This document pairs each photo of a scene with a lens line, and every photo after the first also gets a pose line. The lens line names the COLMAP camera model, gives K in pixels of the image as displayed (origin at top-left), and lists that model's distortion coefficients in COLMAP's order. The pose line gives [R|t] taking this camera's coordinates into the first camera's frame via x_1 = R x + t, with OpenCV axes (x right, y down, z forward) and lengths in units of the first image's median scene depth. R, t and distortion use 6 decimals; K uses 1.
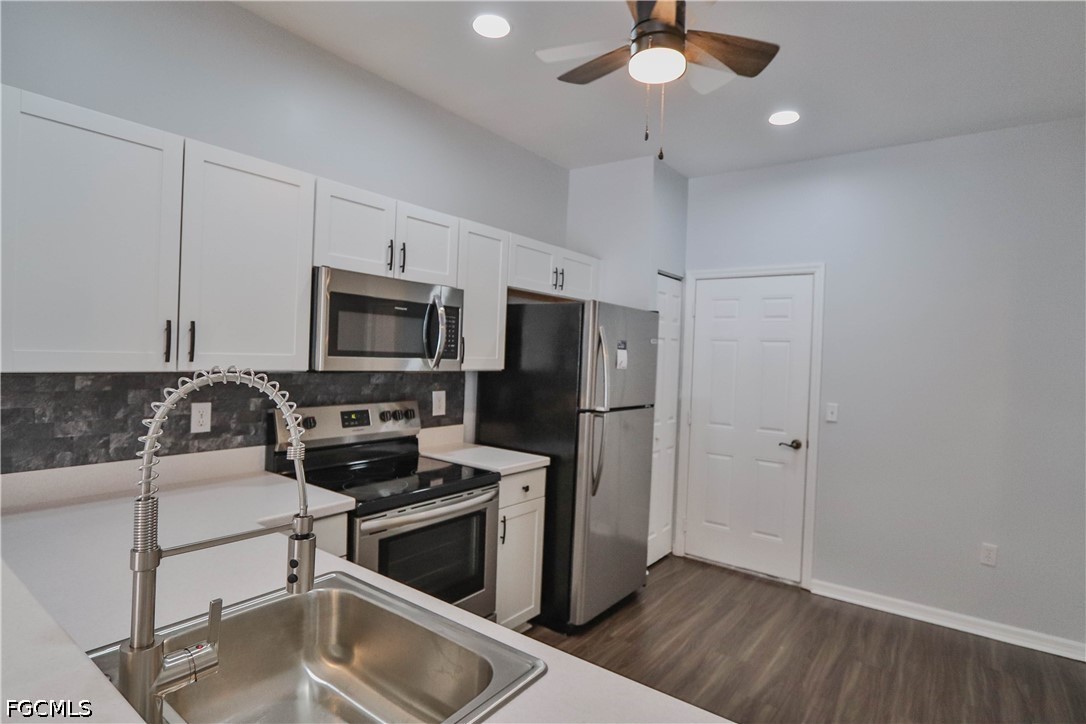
lens RADIAL K [[574.0, 0, 544.0], [0, 574.0, 359.6], [0, 0, 1]] dist [-0.024040, -0.000098]
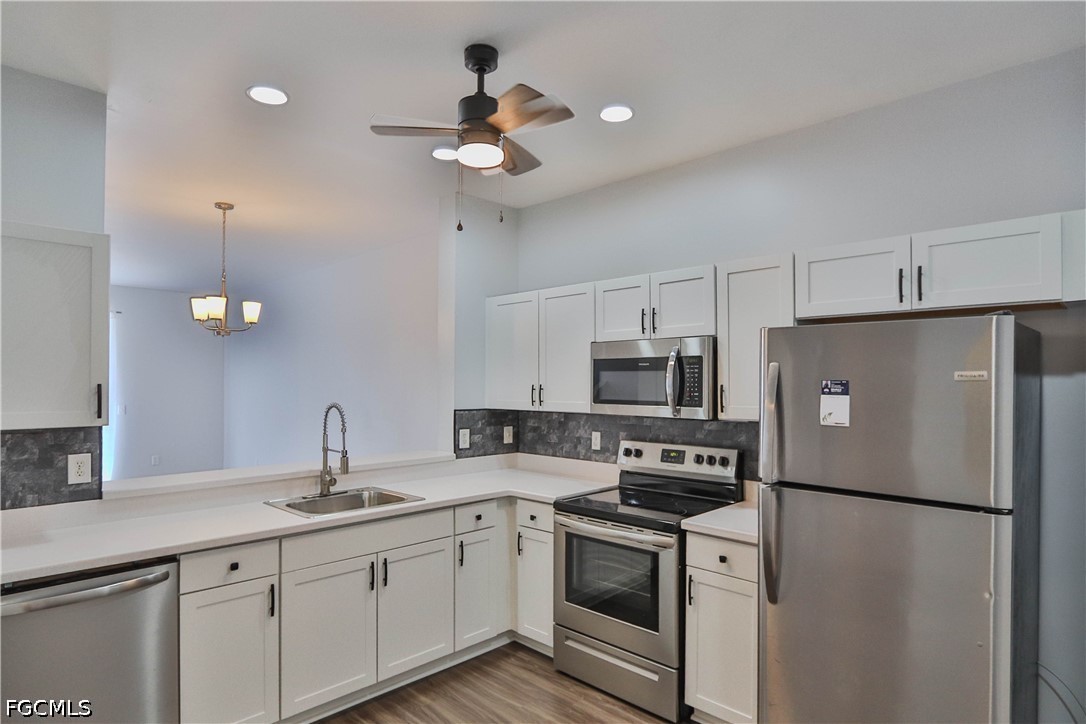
lens RADIAL K [[574.0, 0, 544.0], [0, 574.0, 359.6], [0, 0, 1]] dist [-0.024040, -0.000098]
pose [[-0.127508, -0.076169, -0.988908, 0.918564], [-0.015763, 0.997077, -0.074766, -0.005234], [0.991712, 0.006055, -0.128336, 0.896946]]
